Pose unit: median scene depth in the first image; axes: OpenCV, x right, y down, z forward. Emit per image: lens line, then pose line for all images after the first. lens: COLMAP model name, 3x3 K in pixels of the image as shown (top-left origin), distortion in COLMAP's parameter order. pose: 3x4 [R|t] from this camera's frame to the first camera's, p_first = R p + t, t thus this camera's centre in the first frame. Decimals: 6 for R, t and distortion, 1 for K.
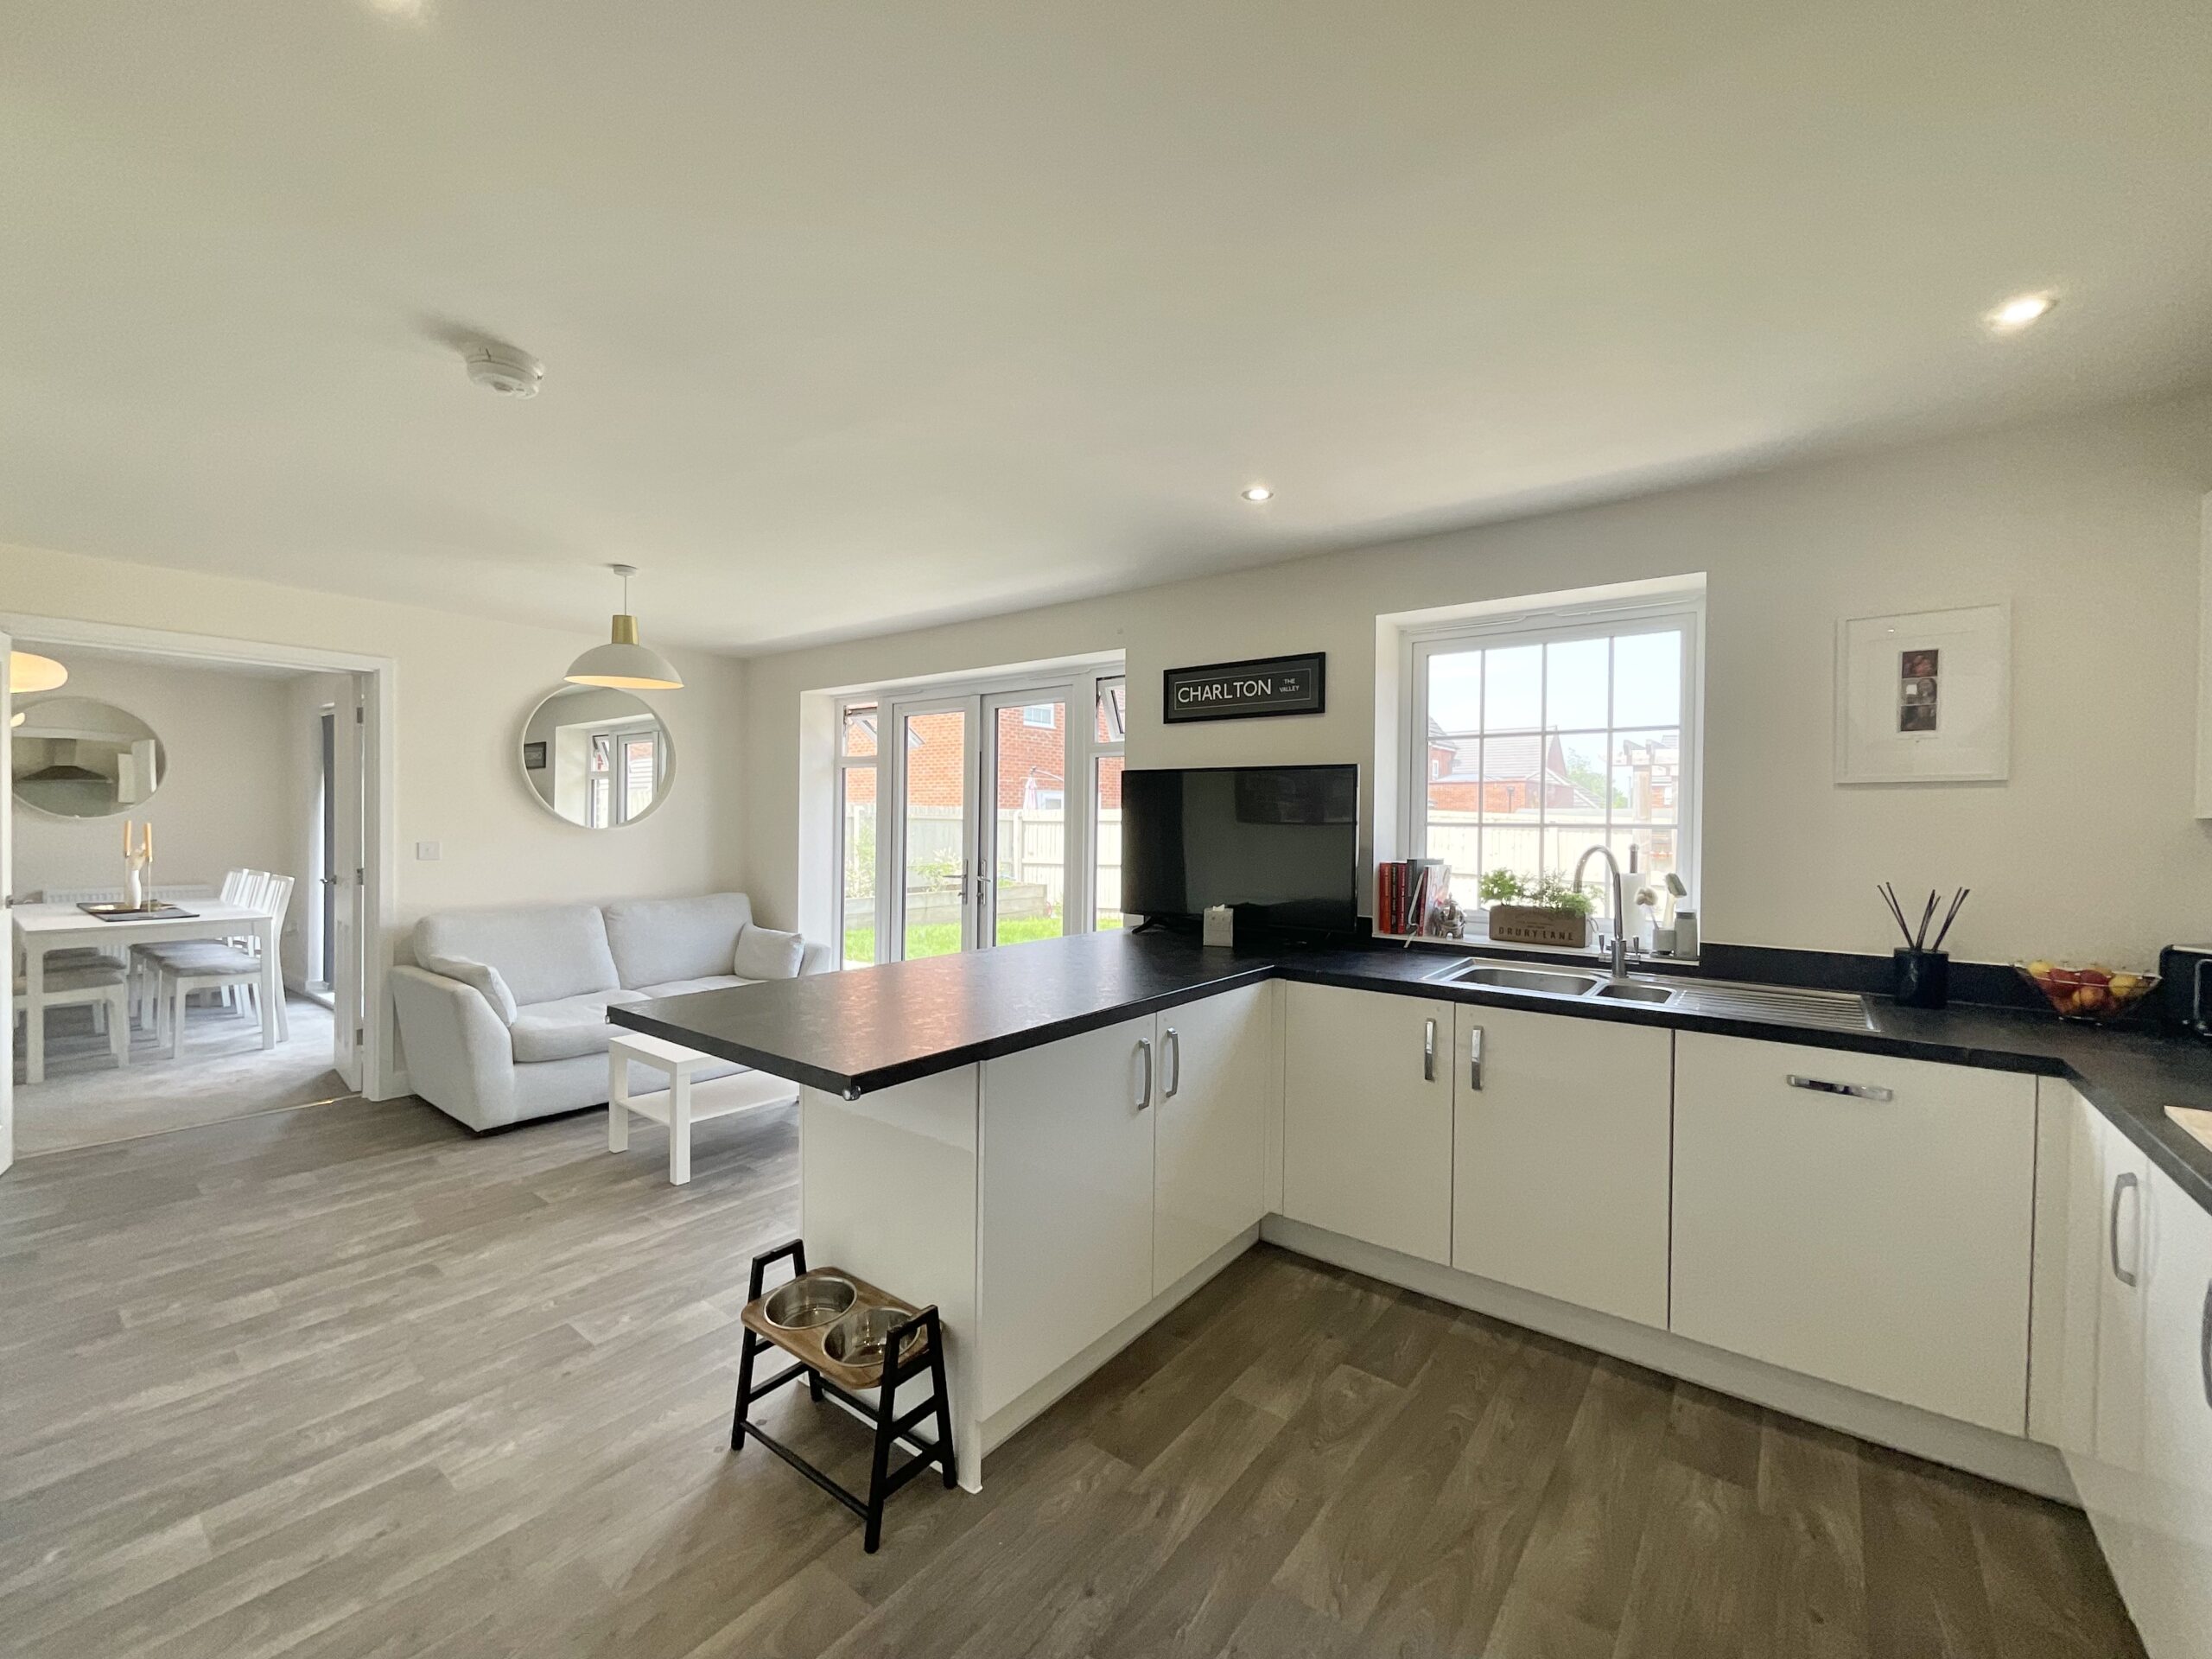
lens RADIAL K [[902.9, 0, 1106.0], [0, 902.9, 829.5], [0, 0, 1]] dist [-0.000467, 0.000056]
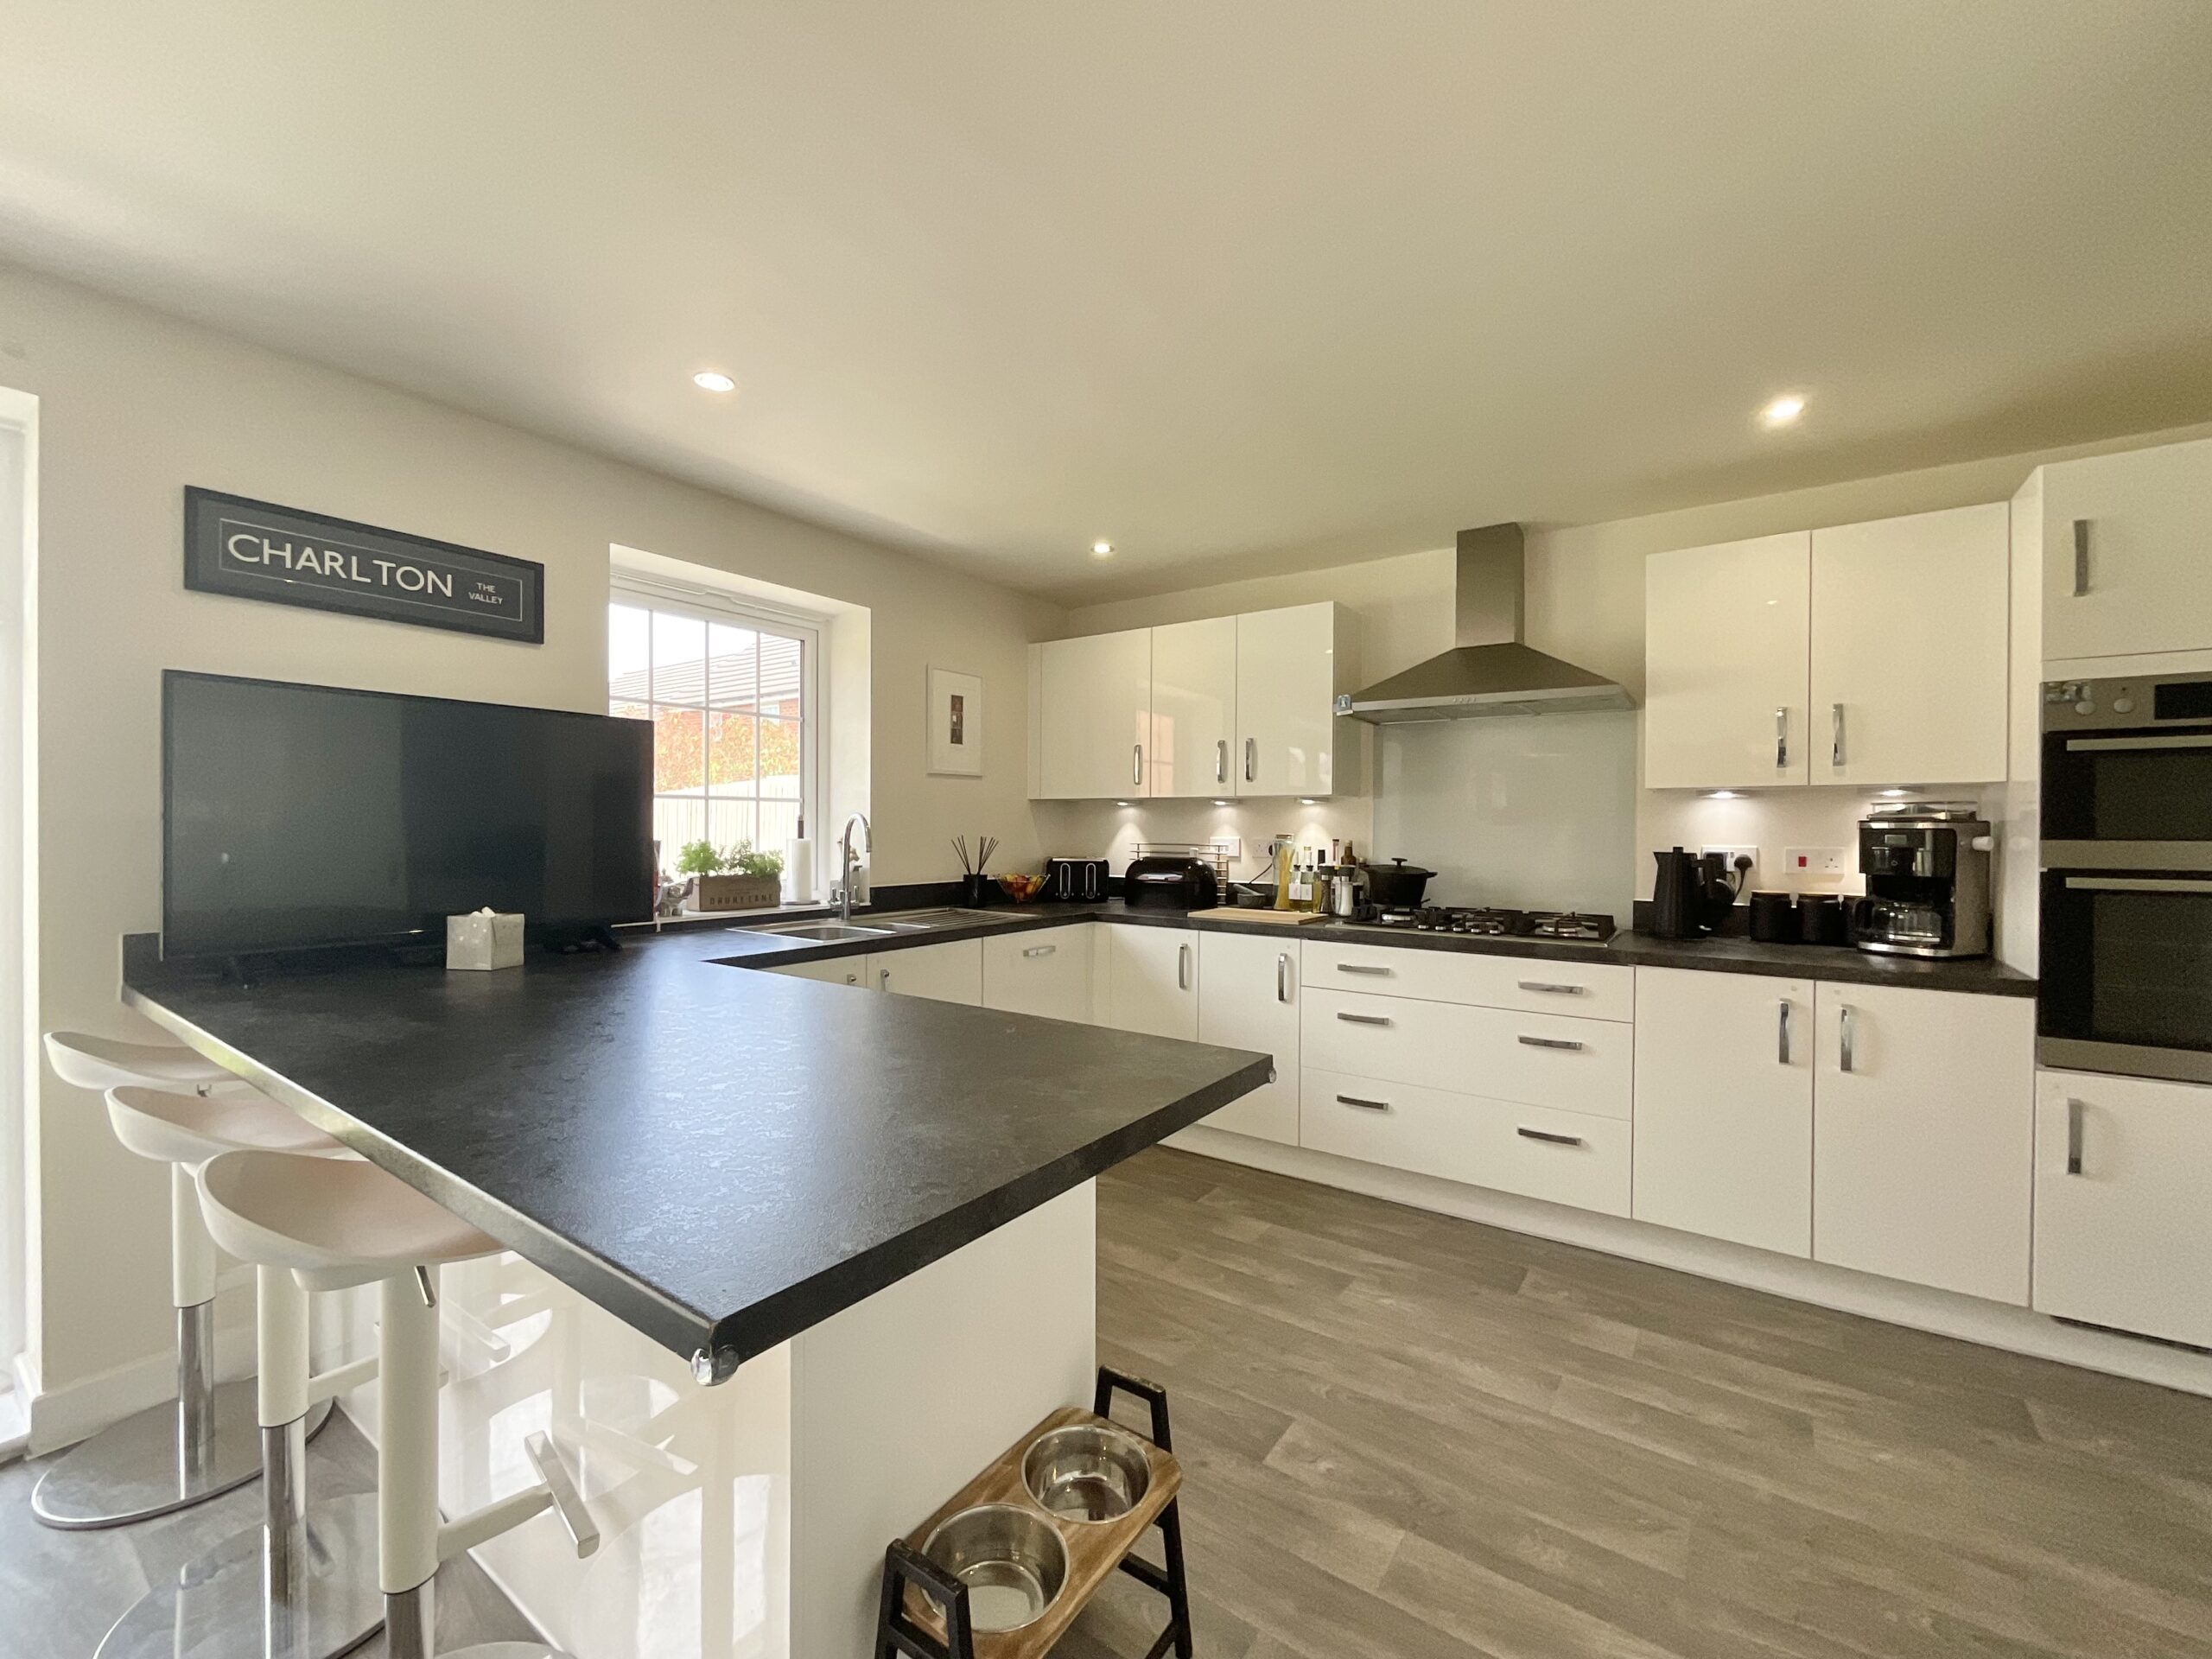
lens RADIAL K [[902.9, 0, 1106.0], [0, 902.9, 829.5], [0, 0, 1]] dist [-0.000467, 0.000056]
pose [[-0.041386, -0.014071, 0.999044, -0.681863], [0.002752, 0.999895, 0.014197, 0.022095], [-0.999139, 0.003337, -0.041343, 0.704948]]
